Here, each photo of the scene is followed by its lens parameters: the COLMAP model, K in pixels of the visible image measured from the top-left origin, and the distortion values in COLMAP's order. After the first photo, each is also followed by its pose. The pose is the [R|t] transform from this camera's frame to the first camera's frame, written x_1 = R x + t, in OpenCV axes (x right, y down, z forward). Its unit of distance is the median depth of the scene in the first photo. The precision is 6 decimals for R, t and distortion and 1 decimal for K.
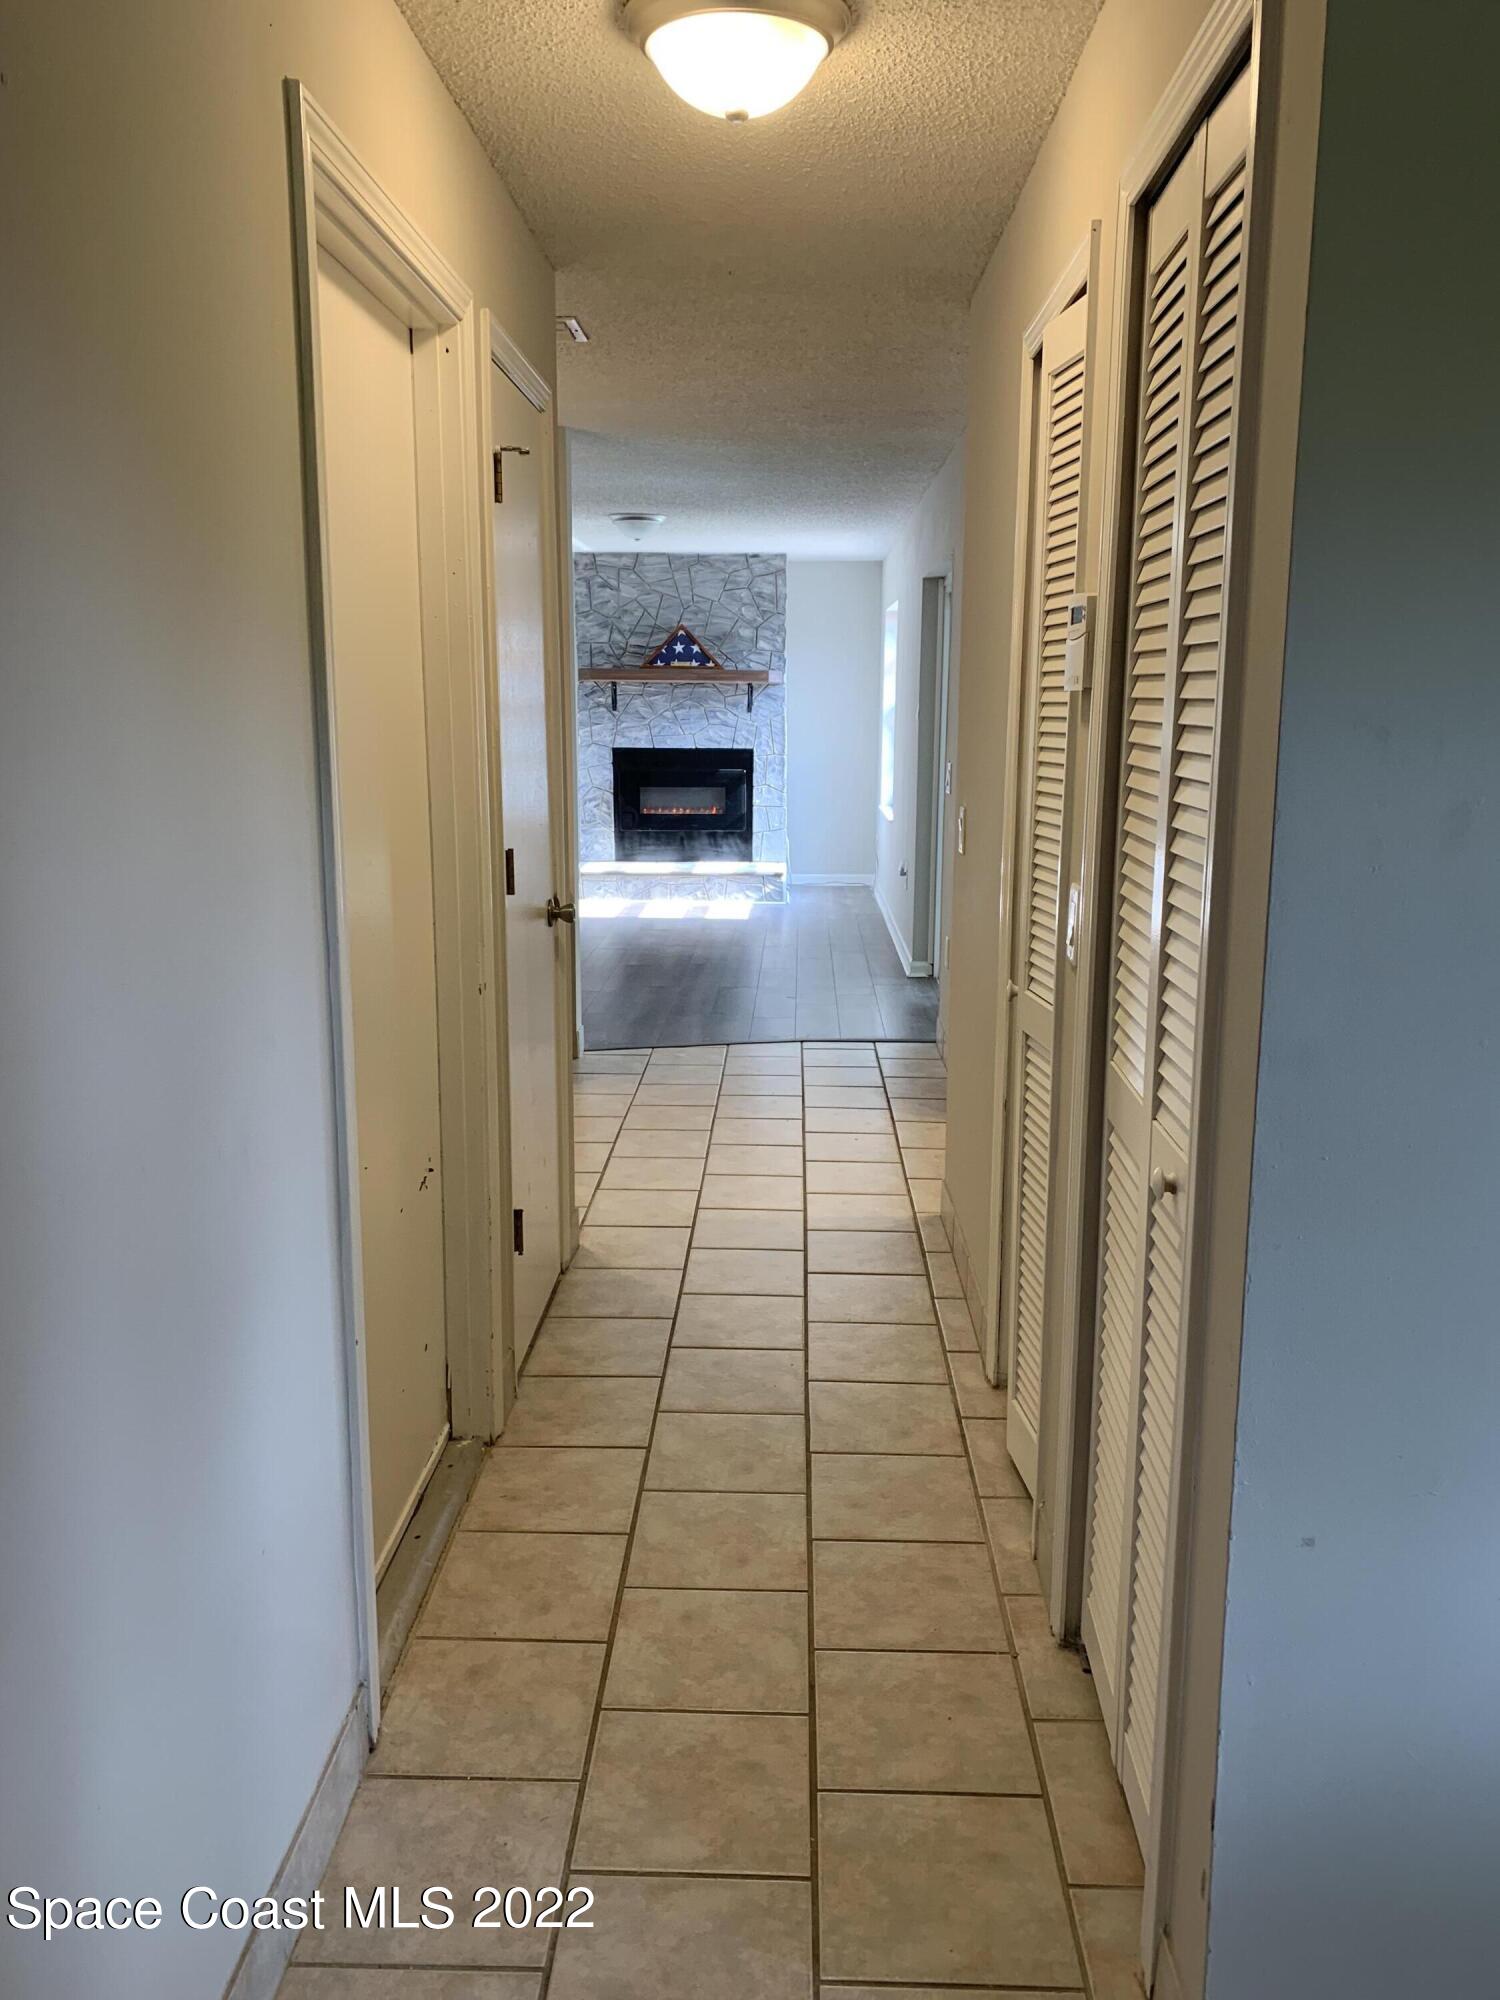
lens RADIAL K [[1514.1, 0, 762.6], [0, 1514.1, 1010.8], [0, 0, 1]] dist [0.045868, -0.078069]
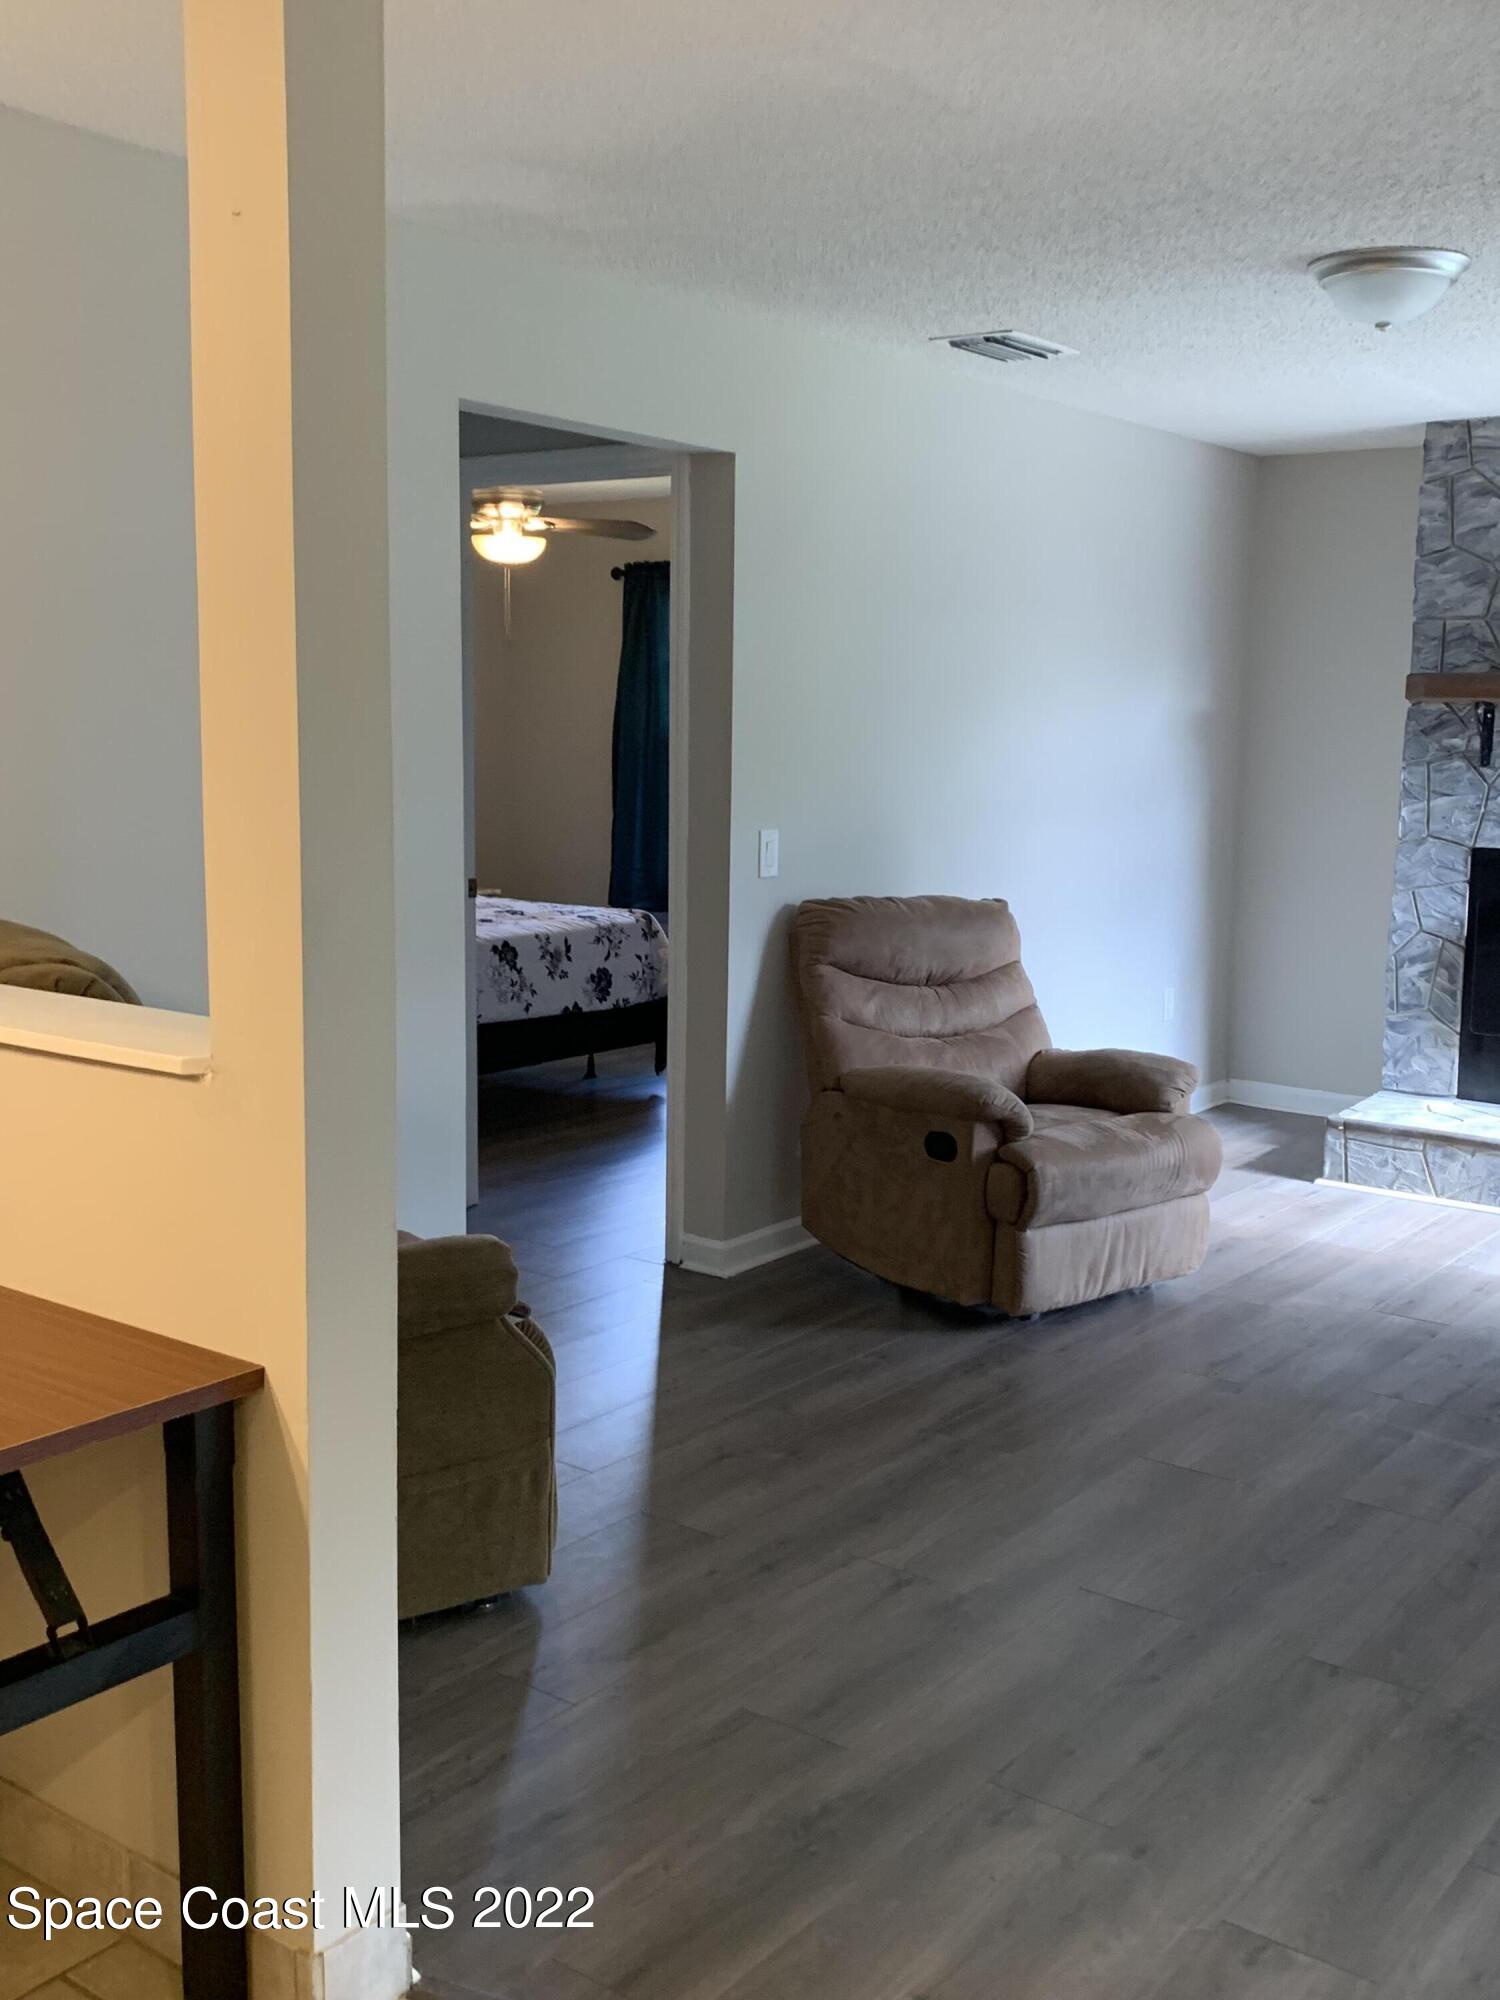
lens RADIAL K [[1970.5, 0, 747.6], [0, 1970.5, 996.1], [0, 0, 1]] dist [0.039596, 0.000000]
pose [[0.807550, 0.088976, -0.583049, 0.073877], [-0.131020, 0.990918, -0.030250, -0.086097], [0.575062, 0.100820, 0.811874, 0.414425]]
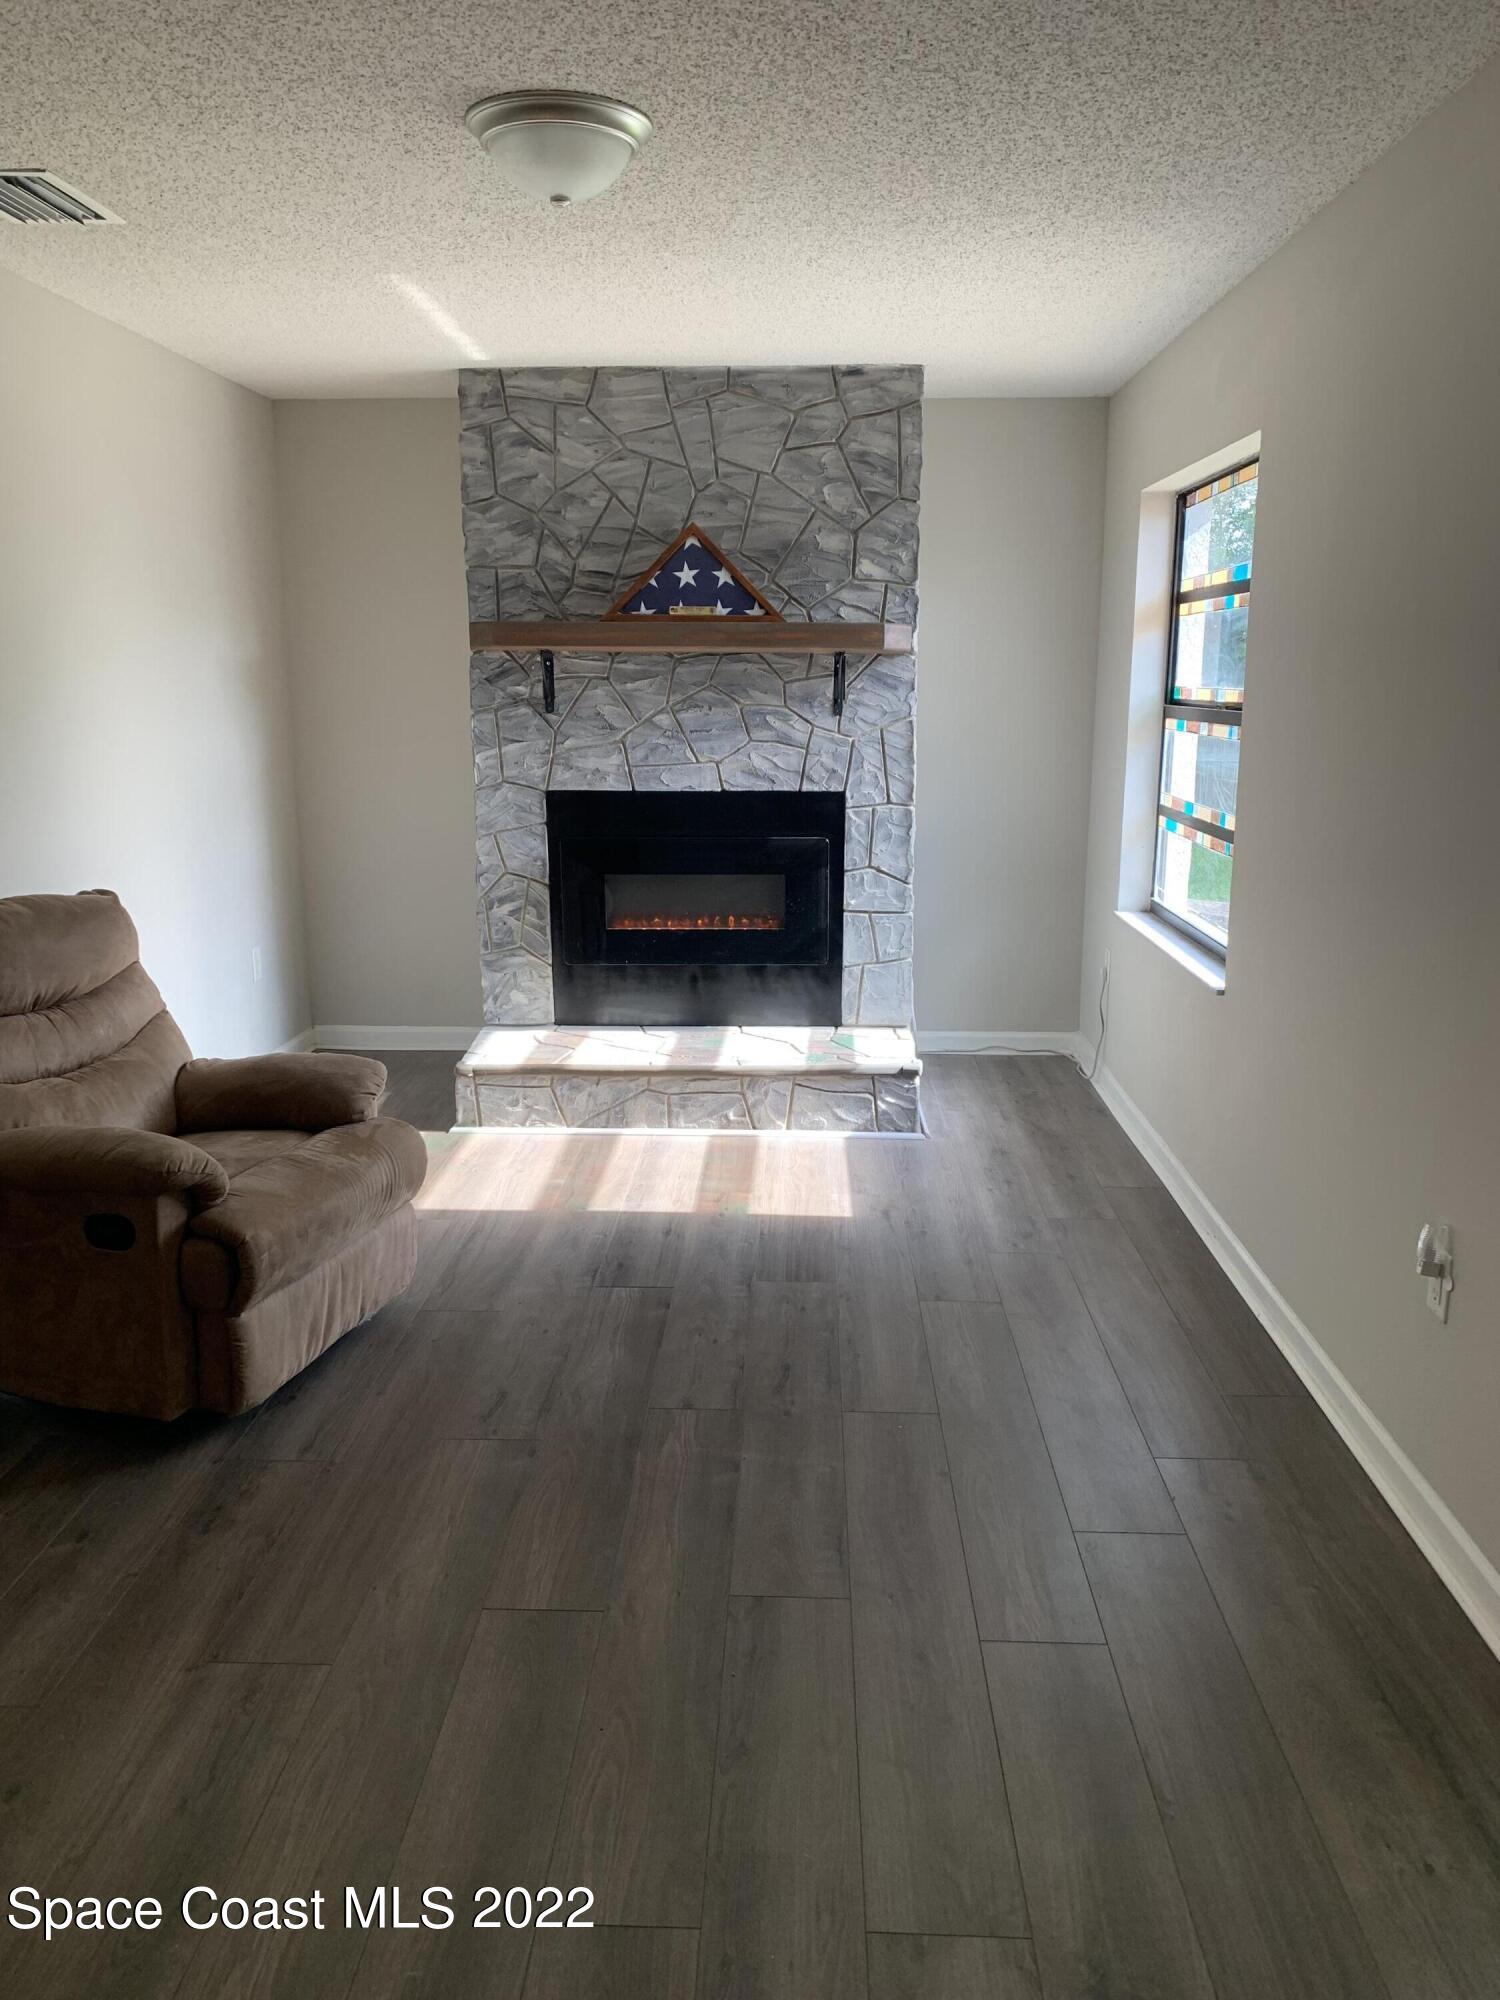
lens RADIAL K [[1514.1, 0, 749.5], [0, 1514.1, 990.6], [0, 0, 1]] dist [0.045868, -0.078069]
pose [[0.999940, -0.002754, -0.010582, -0.031378], [0.002772, 0.999995, 0.001714, -0.113711], [0.010578, -0.001744, 0.999943, 0.537506]]
